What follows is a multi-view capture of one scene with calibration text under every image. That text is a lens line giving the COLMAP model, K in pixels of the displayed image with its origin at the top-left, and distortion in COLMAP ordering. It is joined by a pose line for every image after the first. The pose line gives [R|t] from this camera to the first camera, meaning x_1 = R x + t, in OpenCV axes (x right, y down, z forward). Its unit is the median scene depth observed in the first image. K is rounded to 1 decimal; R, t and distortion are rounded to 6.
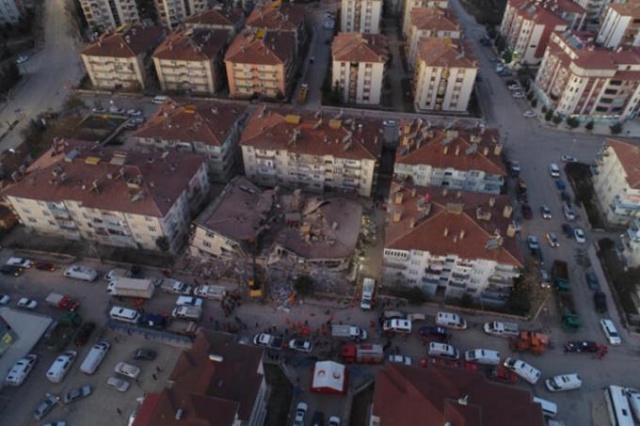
lens RADIAL K [[423.9, 0, 320.0], [0, 423.9, 213.0], [0, 0, 1]] dist [-0.000907, 0.000017]
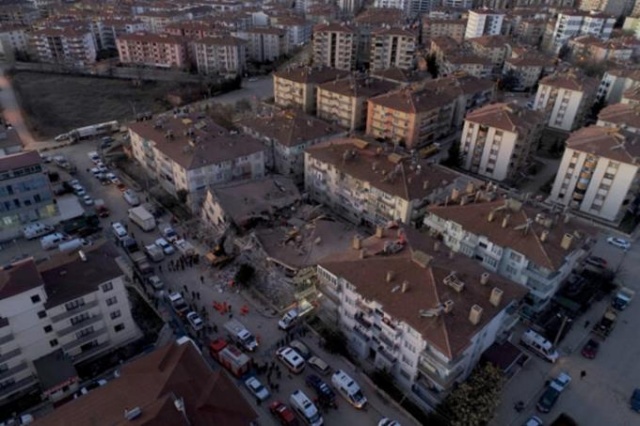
lens RADIAL K [[423.9, 0, 320.0], [0, 423.9, 213.0], [0, 0, 1]] dist [-0.000907, 0.000017]
pose [[0.790537, 0.329305, -0.516342, 0.470783], [-0.433811, 0.896233, -0.092594, 0.057404], [0.432271, 0.297194, 0.851362, 0.210908]]
